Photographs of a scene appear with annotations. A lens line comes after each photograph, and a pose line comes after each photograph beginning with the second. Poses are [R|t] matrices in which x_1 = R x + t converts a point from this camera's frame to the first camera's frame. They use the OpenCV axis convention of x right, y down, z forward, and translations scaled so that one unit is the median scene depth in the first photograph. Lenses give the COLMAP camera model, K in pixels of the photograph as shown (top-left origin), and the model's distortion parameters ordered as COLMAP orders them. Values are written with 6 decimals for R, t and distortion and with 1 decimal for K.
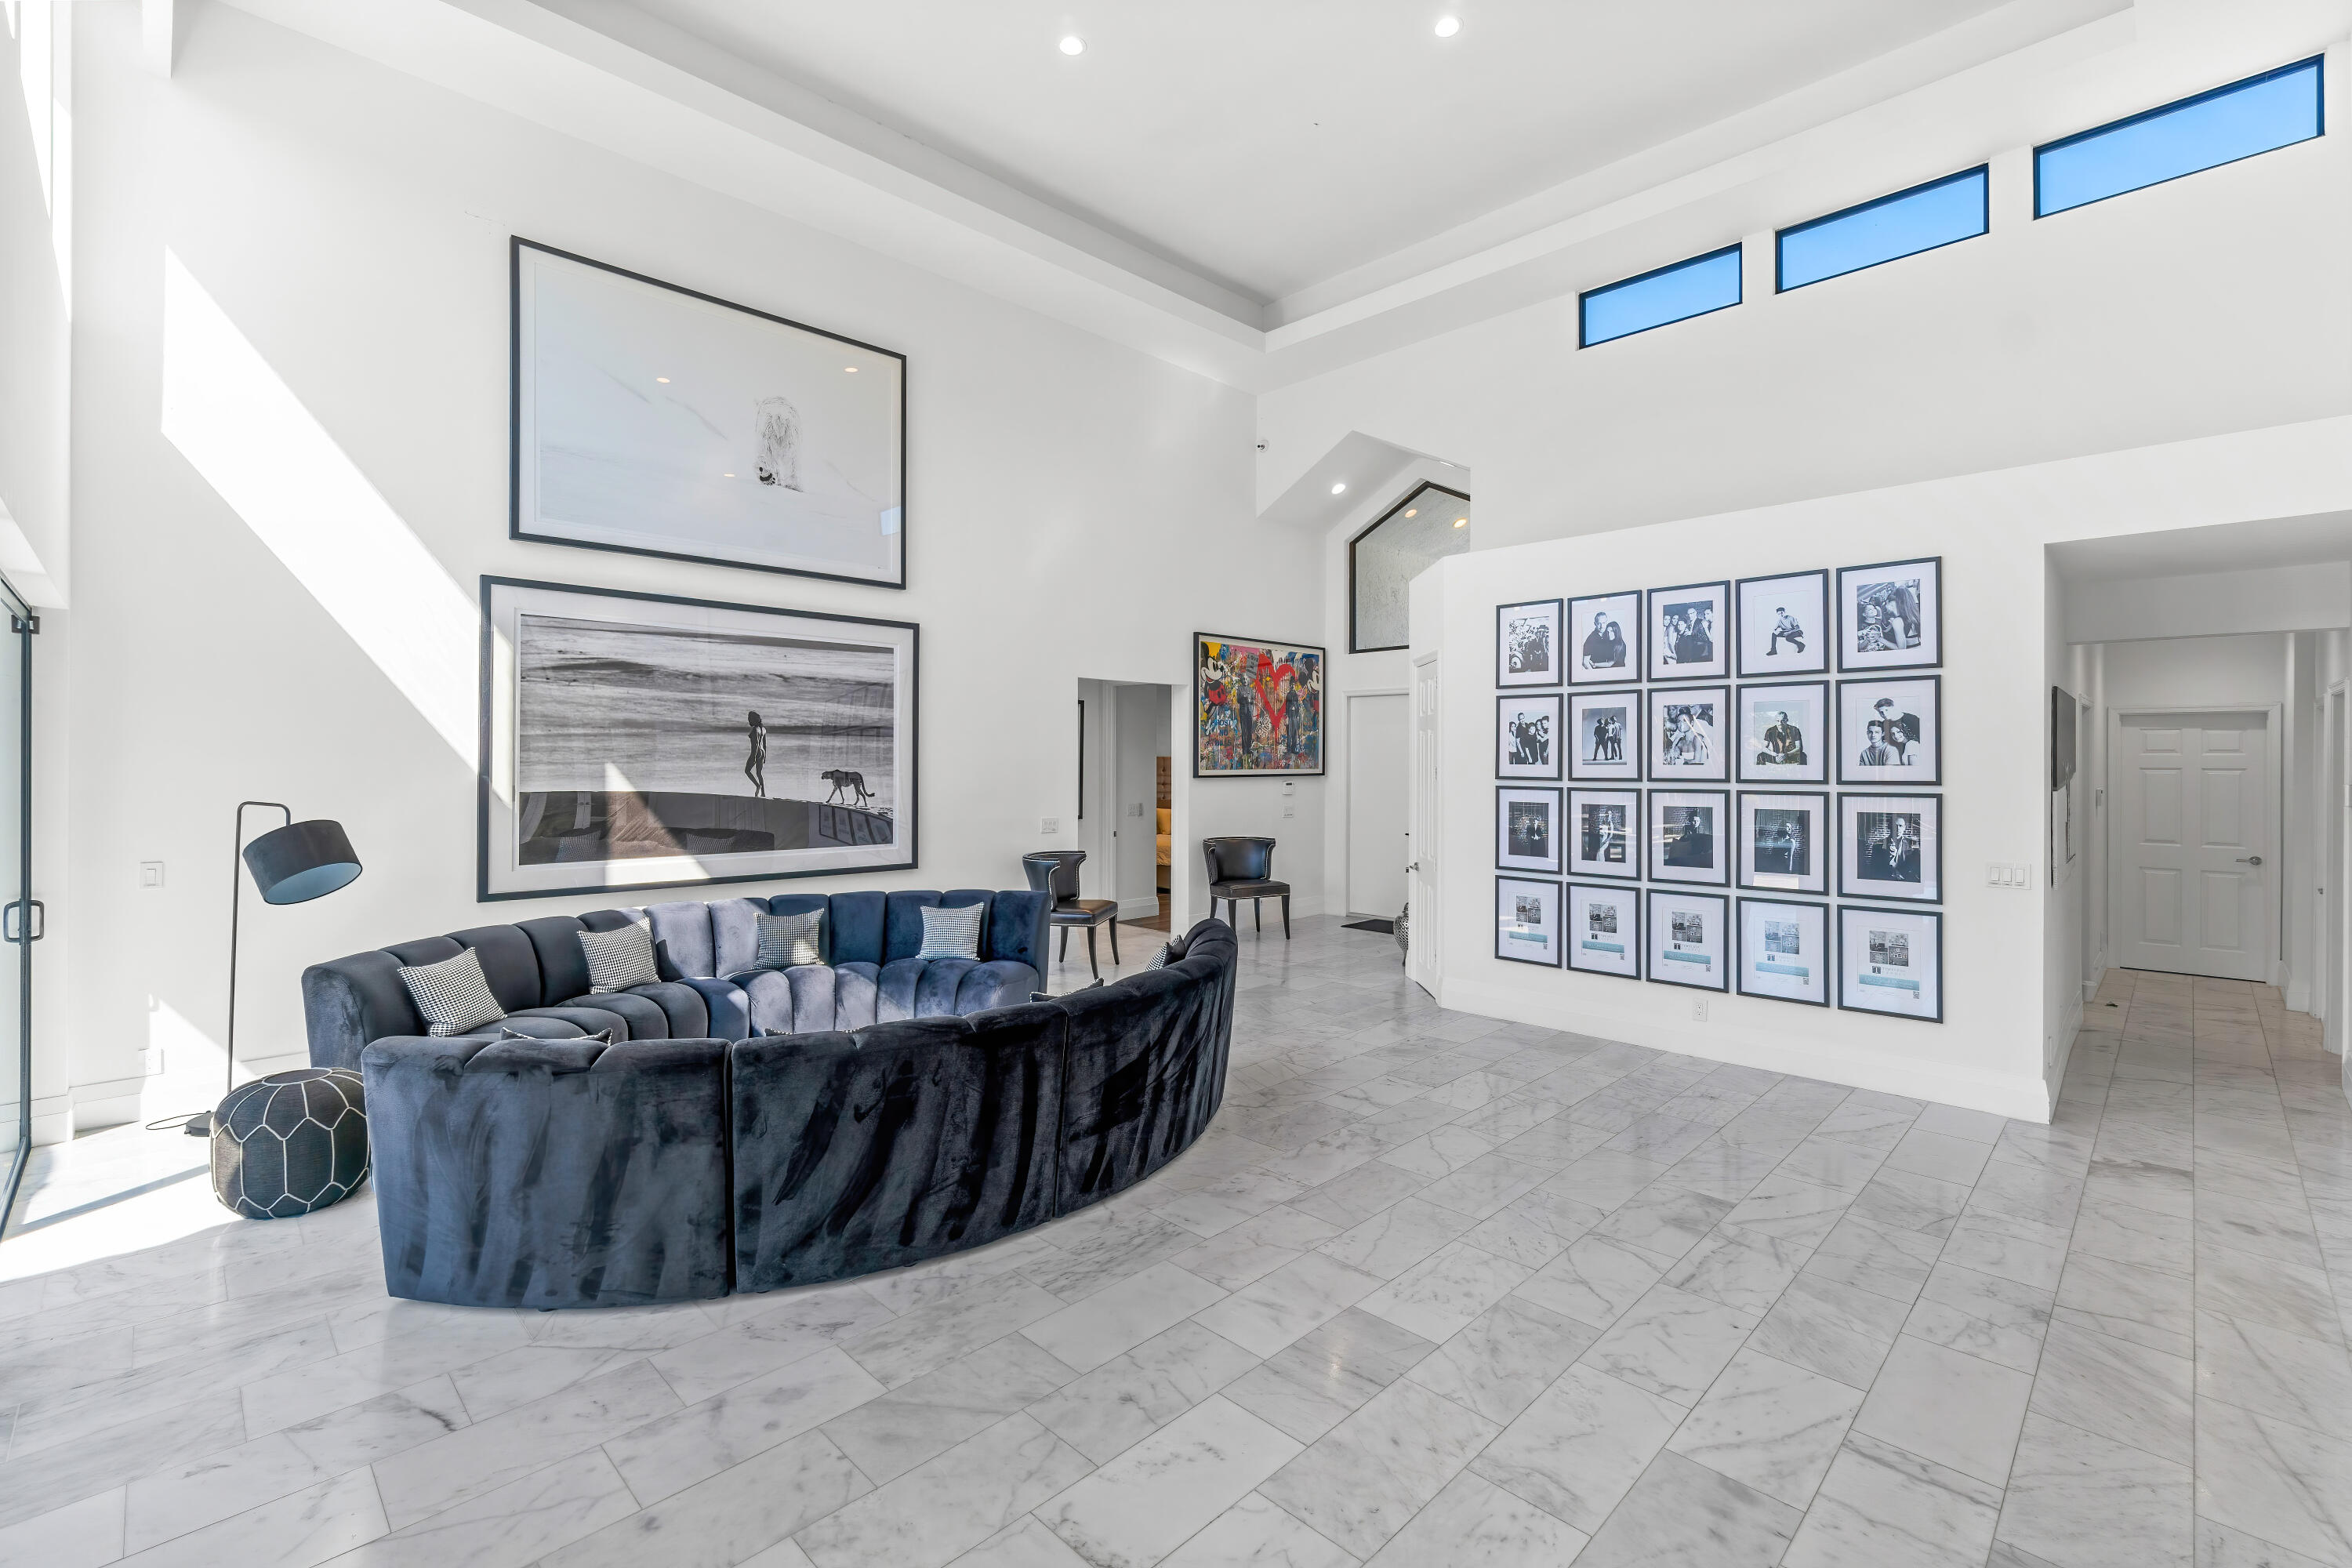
lens RADIAL K [[1023.4, 0, 1168.9], [0, 1023.4, 759.5], [0, 0, 1]] dist [-0.005124, -0.000317]
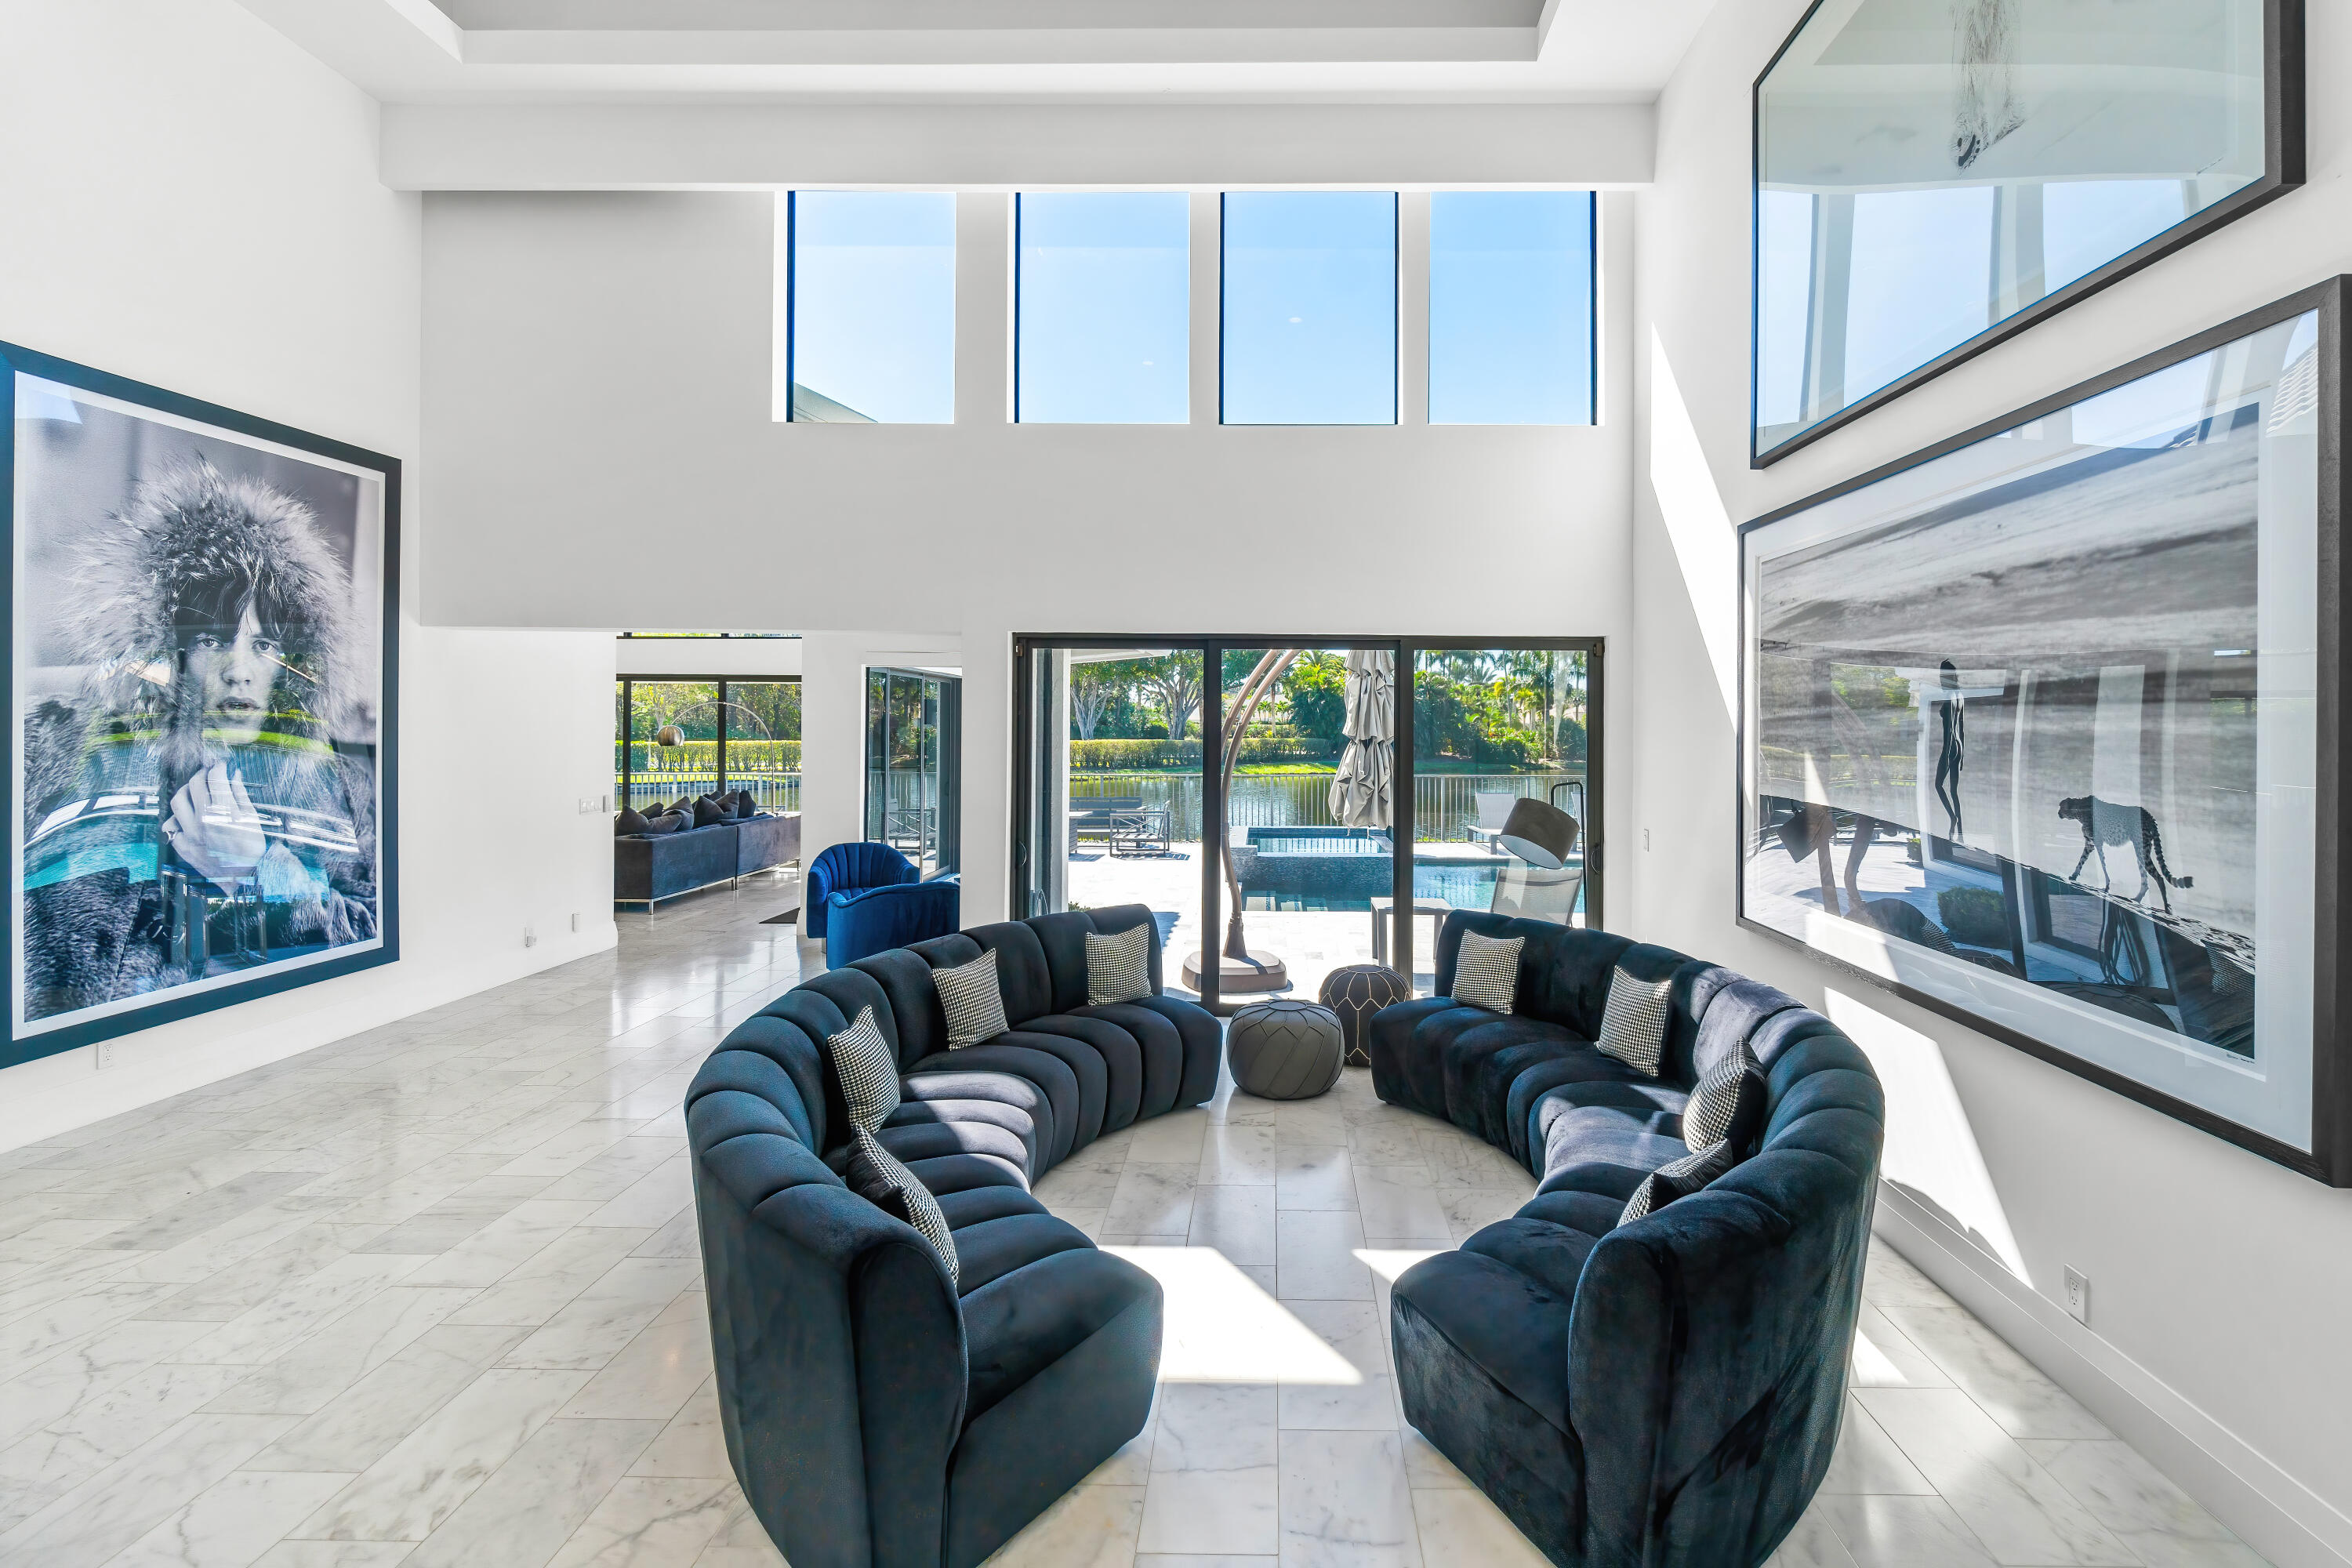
lens RADIAL K [[1066.4, 0, 1258.1], [0, 1066.4, 717.3], [0, 0, 1]] dist [-0.001195, 0.000005]
pose [[-0.708664, -0.013507, -0.705416, 0.196108], [-0.009546, 0.999909, -0.009556, -0.014279], [0.705481, -0.000038, -0.708729, 1.279122]]
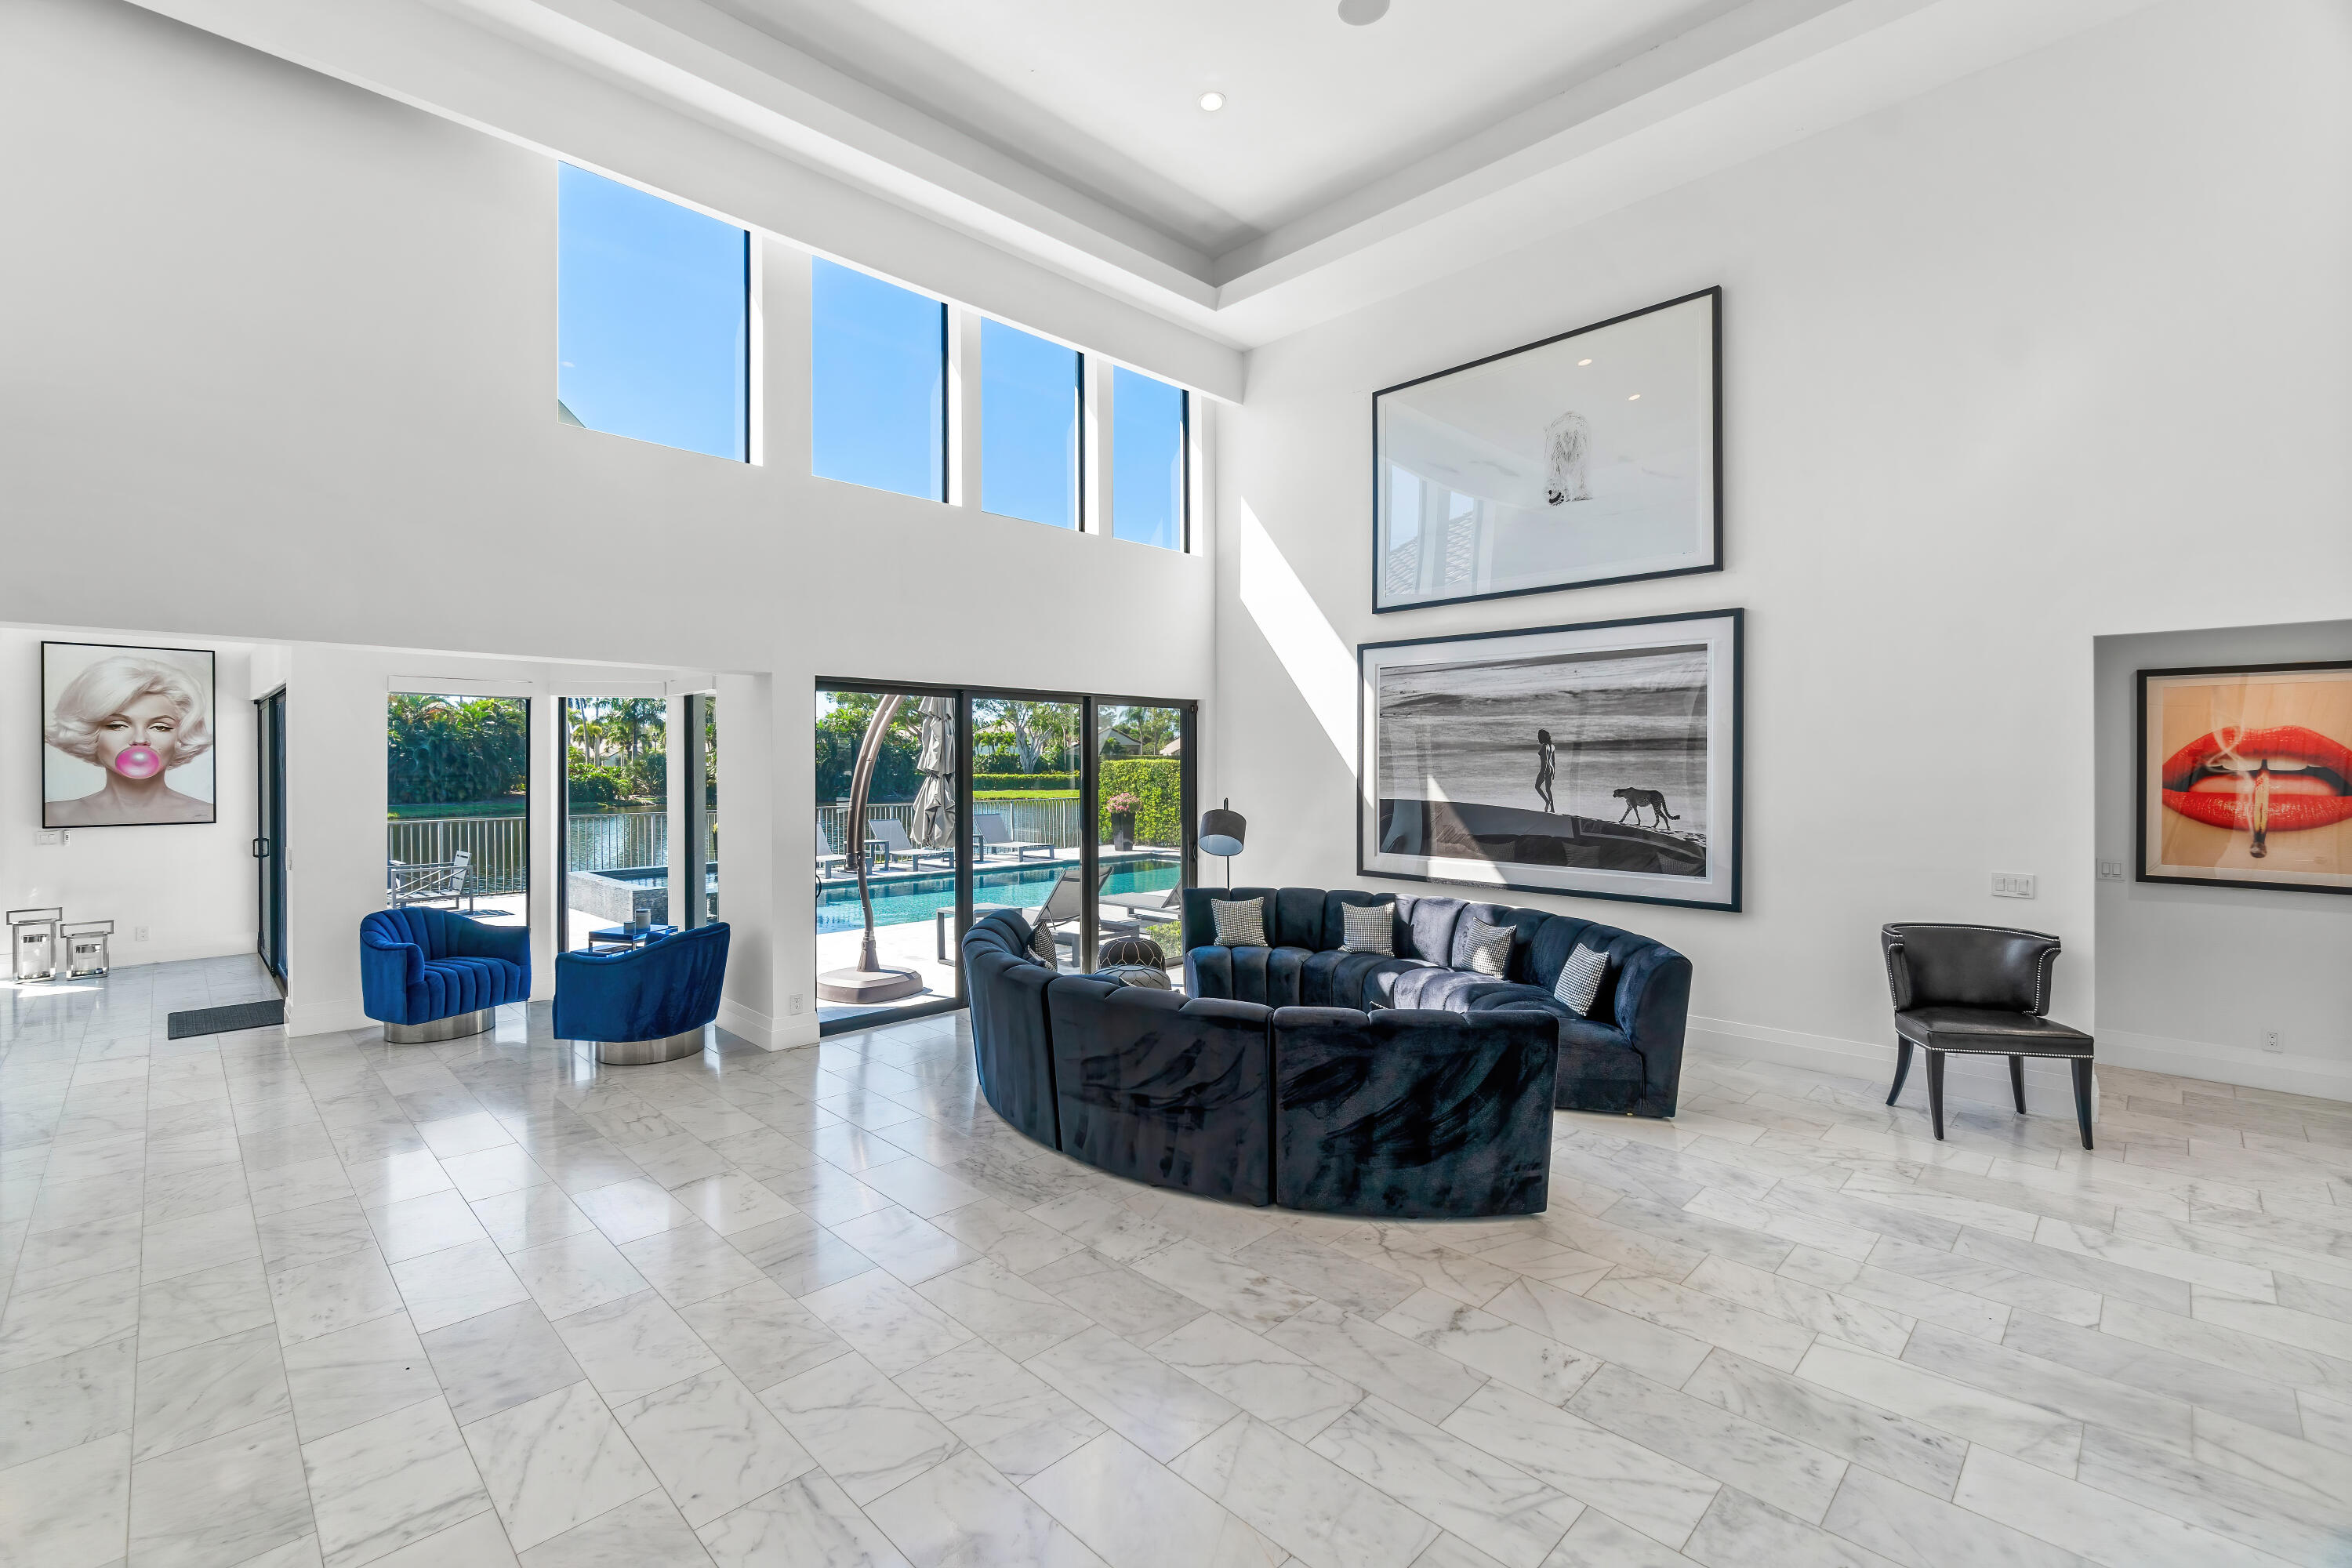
lens RADIAL K [[1005.5, 0, 1175.8], [0, 1005.5, 772.7], [0, 0, 1]] dist [-0.005984, 0.000536]
pose [[0.005906, 0.007685, -0.999953, 0.692312], [0.002067, 0.999968, 0.007697, -0.013348], [0.999980, -0.002112, 0.005890, 0.706733]]
